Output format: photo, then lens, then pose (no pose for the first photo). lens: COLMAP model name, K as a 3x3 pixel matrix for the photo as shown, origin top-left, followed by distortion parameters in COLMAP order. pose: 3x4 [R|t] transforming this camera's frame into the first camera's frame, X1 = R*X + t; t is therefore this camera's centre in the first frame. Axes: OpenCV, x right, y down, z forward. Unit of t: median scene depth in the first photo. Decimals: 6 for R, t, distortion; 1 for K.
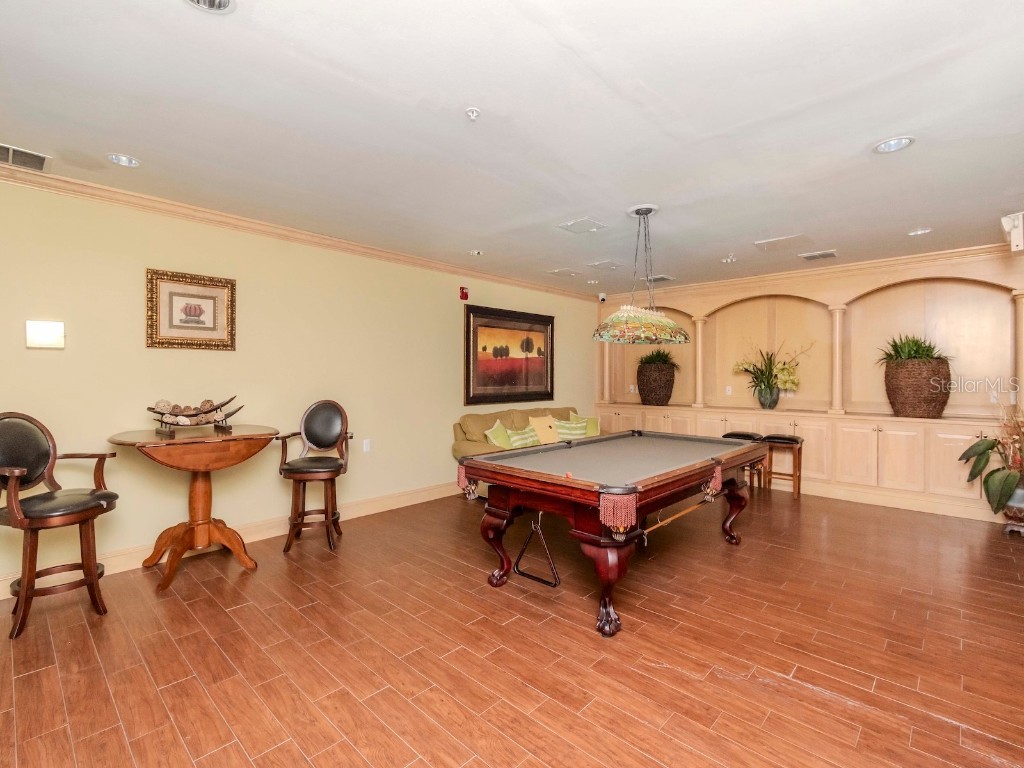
lens RADIAL K [[473.9, 0, 511.8], [0, 473.9, 378.6], [0, 0, 1]] dist [0.001317, 0.000187]
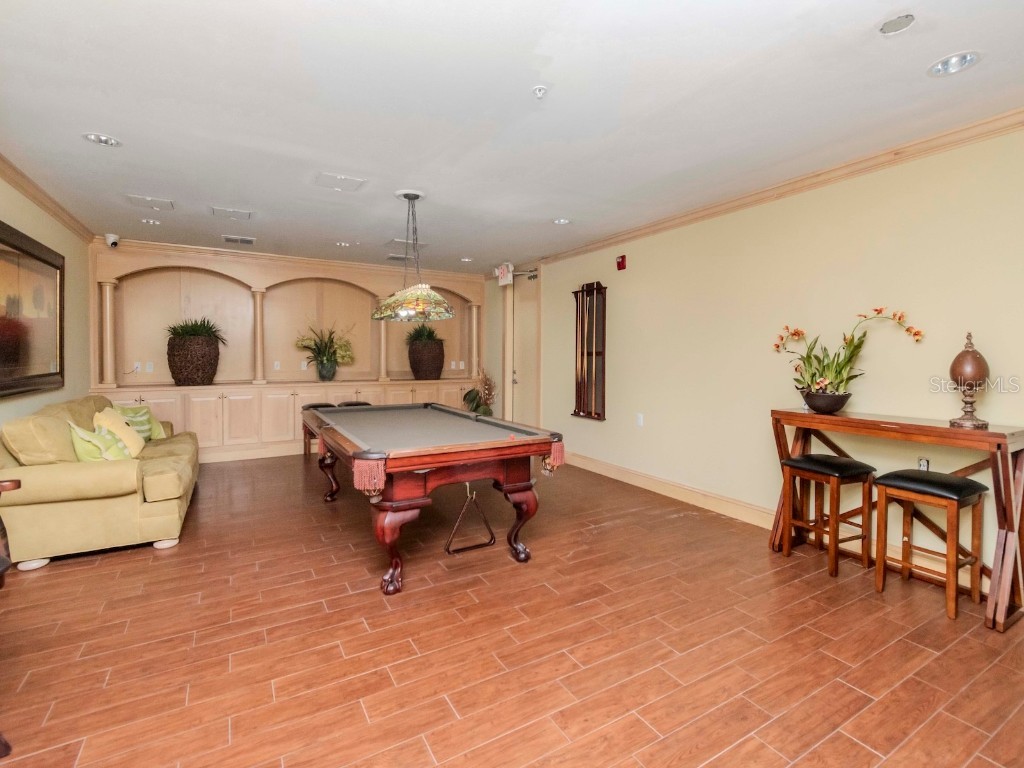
lens RADIAL K [[473.9, 0, 499.0], [0, 473.9, 362.9], [0, 0, 1]] dist [0.001317, 0.000187]
pose [[0.307778, -0.018511, 0.951278, -0.720093], [0.004595, 0.999828, 0.017969, 0.005602], [-0.951447, -0.001160, 0.307810, 0.507825]]
